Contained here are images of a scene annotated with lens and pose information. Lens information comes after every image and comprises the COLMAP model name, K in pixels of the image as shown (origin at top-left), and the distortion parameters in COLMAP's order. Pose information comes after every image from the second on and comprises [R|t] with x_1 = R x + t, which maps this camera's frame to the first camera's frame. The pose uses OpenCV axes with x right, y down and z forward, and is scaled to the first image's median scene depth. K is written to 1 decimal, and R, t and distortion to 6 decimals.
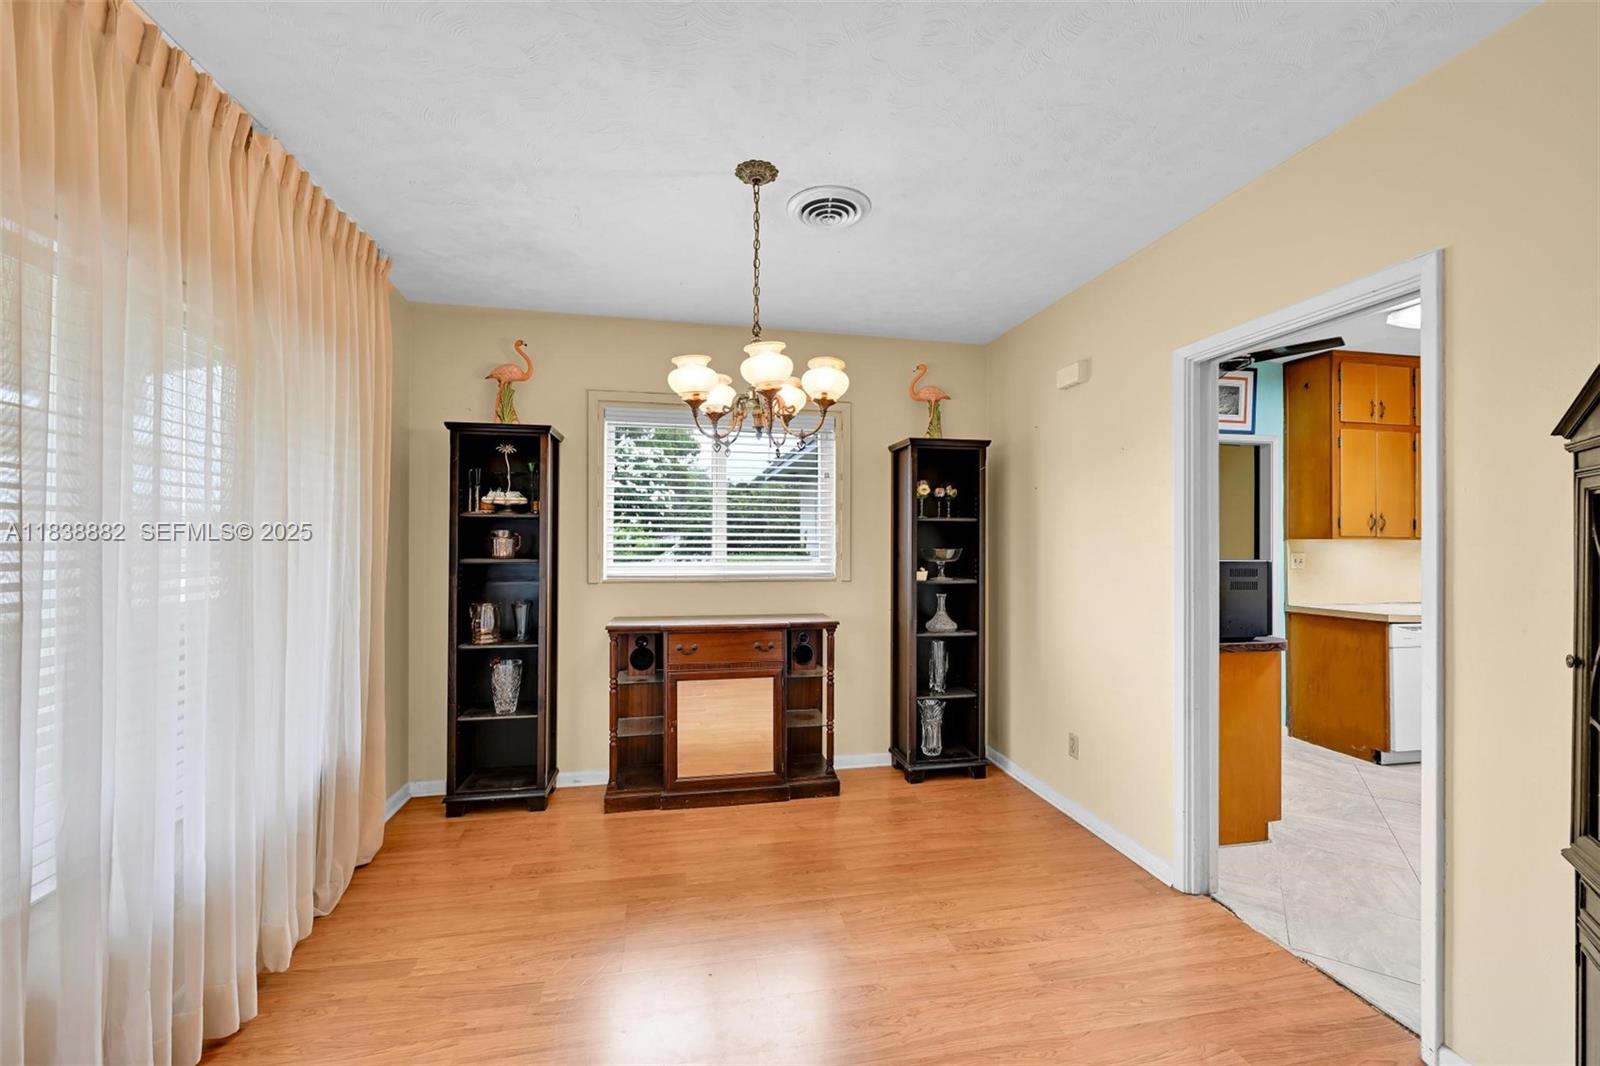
lens RADIAL K [[634.6, 0, 795.3], [0, 634.6, 538.0], [0, 0, 1]] dist [-0.001180, 0.000064]
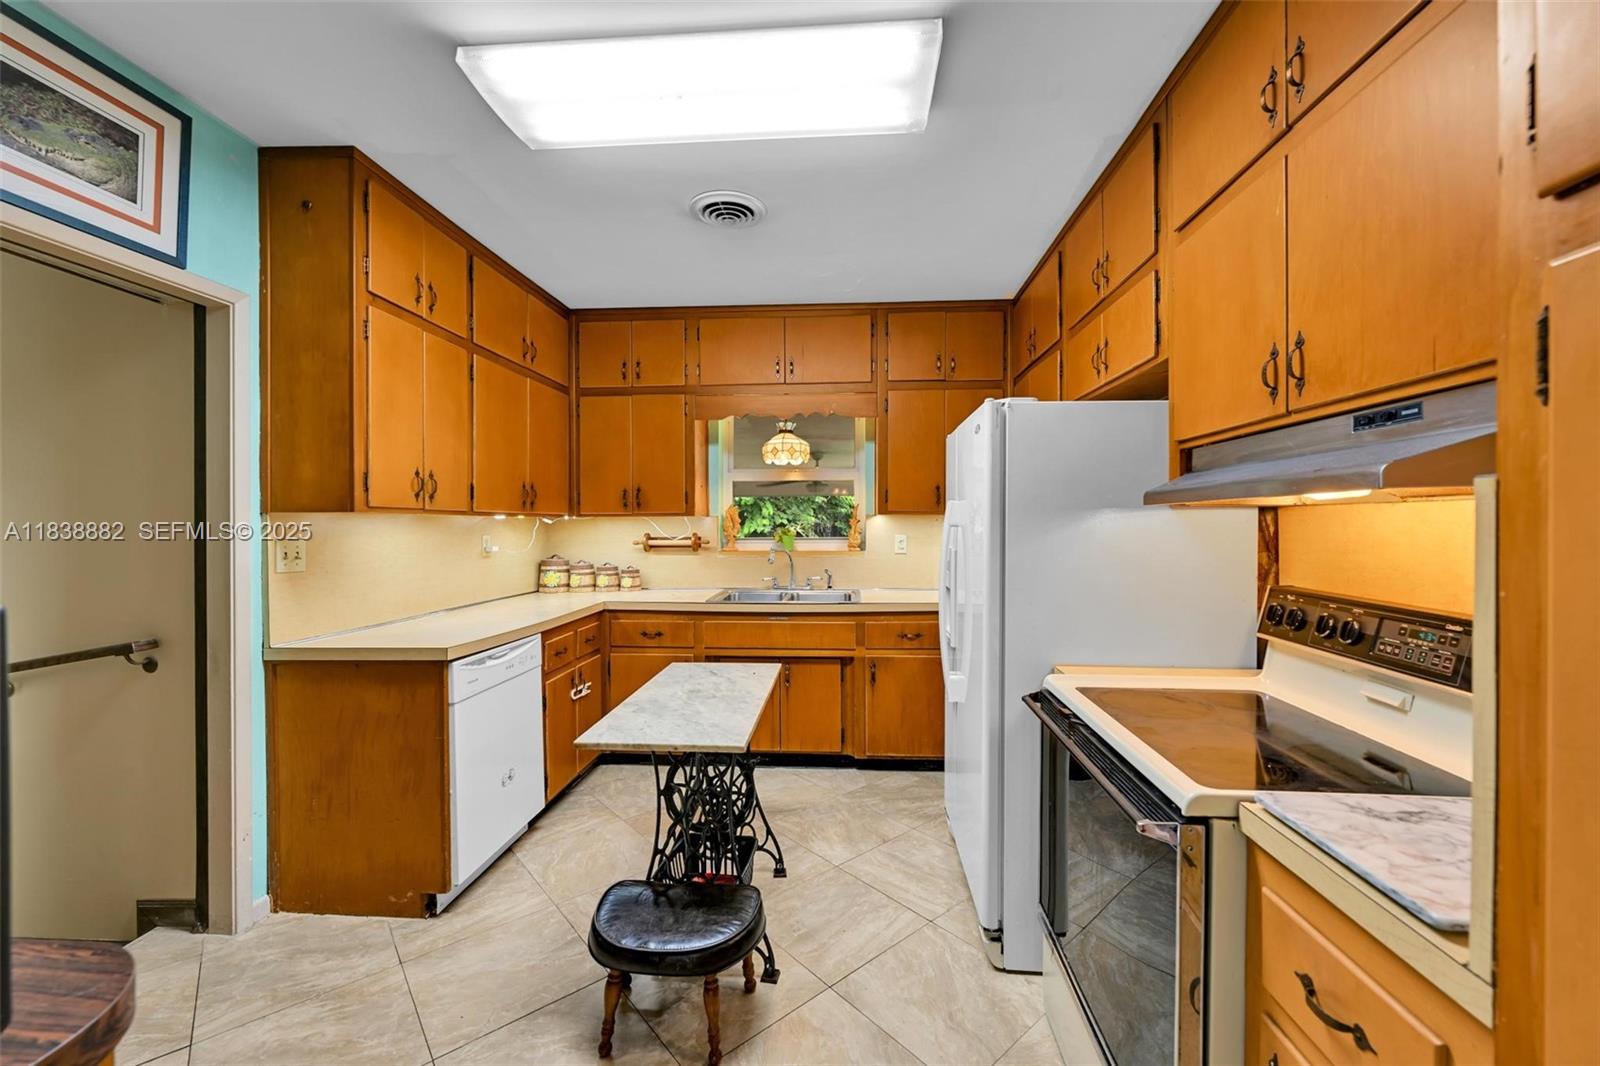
lens RADIAL K [[634.6, 0, 802.6], [0, 634.6, 528.0], [0, 0, 1]] dist [-0.001180, 0.000064]
pose [[0.257327, -0.006790, 0.966300, 0.469450], [-0.001778, 0.999970, 0.007501, 0.010986], [-0.966323, -0.003648, 0.257308, 0.545853]]
